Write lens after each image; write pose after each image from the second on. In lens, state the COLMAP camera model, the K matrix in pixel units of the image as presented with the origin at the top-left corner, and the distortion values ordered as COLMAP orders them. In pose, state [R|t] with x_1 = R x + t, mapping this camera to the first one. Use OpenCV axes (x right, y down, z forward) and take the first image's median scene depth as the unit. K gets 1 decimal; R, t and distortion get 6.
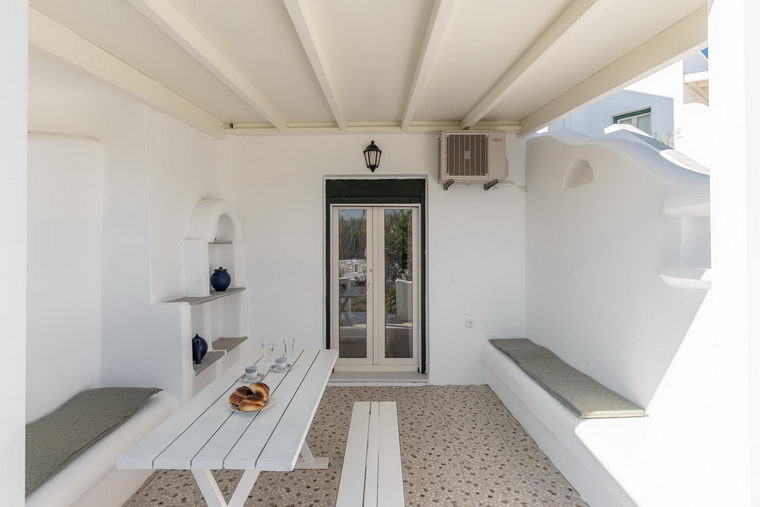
lens RADIAL K [[385.3, 0, 380.4], [0, 385.3, 245.6], [0, 0, 1]] dist [0.004276, -0.000872]
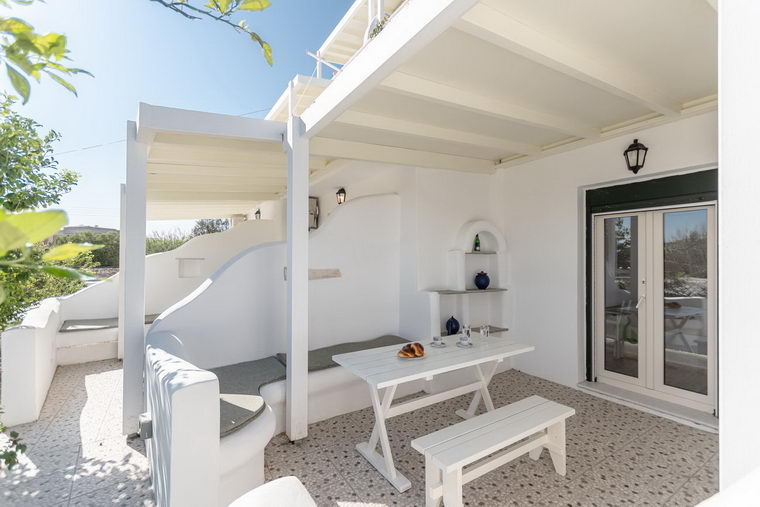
lens RADIAL K [[326.8, 0, 379.5], [0, 326.8, 260.5], [0, 0, 1]] dist [0.009612, -0.004098]
pose [[0.550403, 0.007861, -0.834862, 0.299638], [-0.001017, 0.999961, 0.008745, 0.007654], [0.834899, -0.003965, 0.550389, 0.069341]]
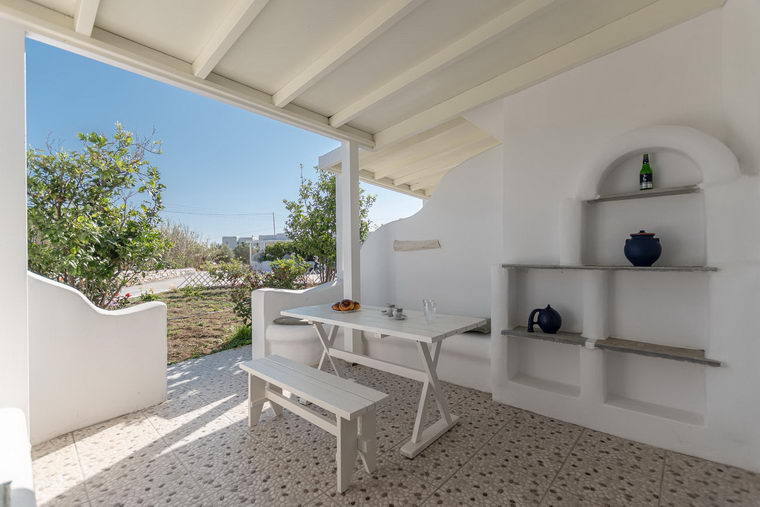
lens RADIAL K [[326.8, 0, 374.7], [0, 326.8, 254.8], [0, 0, 1]] dist [0.009612, -0.004098]
pose [[-0.668689, 0.015605, -0.743379, 0.284408], [0.030705, 0.999506, -0.006638, 0.077949], [0.742908, -0.027264, -0.668838, 0.915277]]
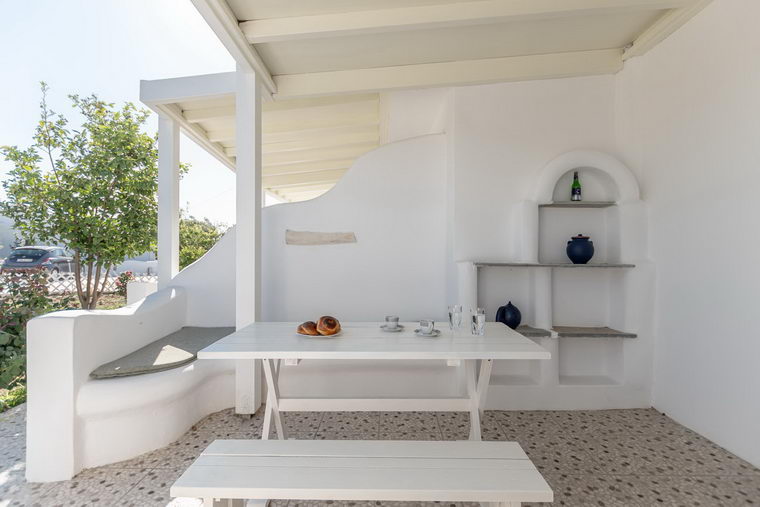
lens RADIAL K [[352.2, 0, 378.2], [0, 352.2, 254.0], [0, 0, 1]] dist [0.003781, -0.002268]
pose [[-0.000983, 0.008169, -0.999966, 0.289911], [0.008148, 0.999933, 0.008161, 0.078156], [0.999966, -0.008140, -0.001049, 0.510652]]
